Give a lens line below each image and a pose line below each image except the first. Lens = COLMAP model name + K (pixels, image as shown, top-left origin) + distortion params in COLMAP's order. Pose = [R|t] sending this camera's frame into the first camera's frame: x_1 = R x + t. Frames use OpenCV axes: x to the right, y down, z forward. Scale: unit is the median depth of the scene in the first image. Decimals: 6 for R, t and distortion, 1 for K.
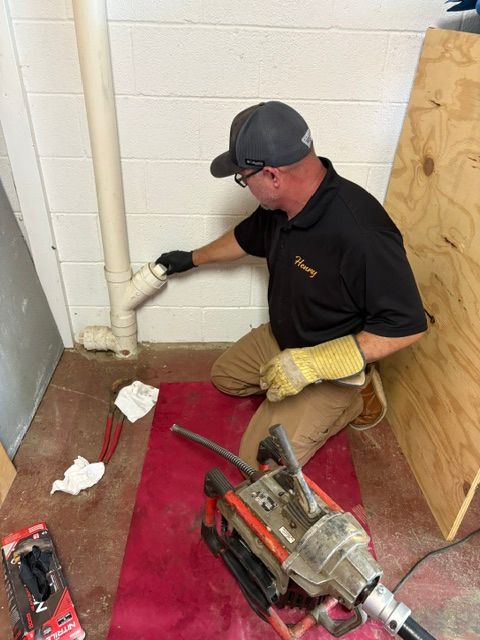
lens RADIAL K [[490.3, 0, 239.8], [0, 490.3, 316.3], [0, 0, 1]] dist [0.032614, -0.048685]
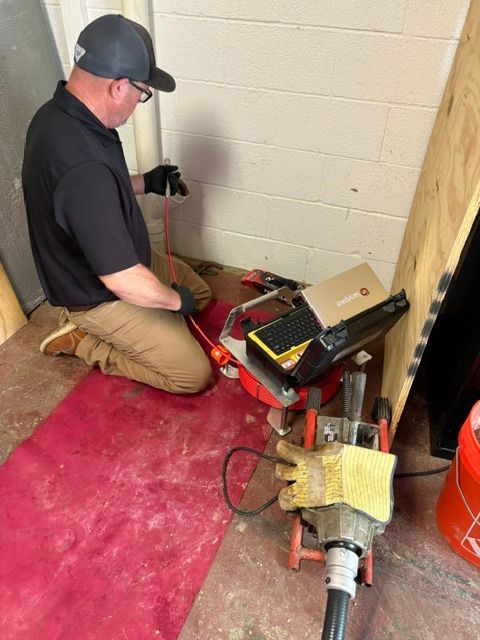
lens RADIAL K [[490.3, 0, 240.3], [0, 490.3, 323.3], [0, 0, 1]] dist [0.032614, -0.048685]
pose [[0.925067, 0.235772, -0.297763, 0.436626], [-0.202978, 0.969538, 0.137095, 0.034135], [0.321016, -0.066383, 0.944744, -0.022329]]
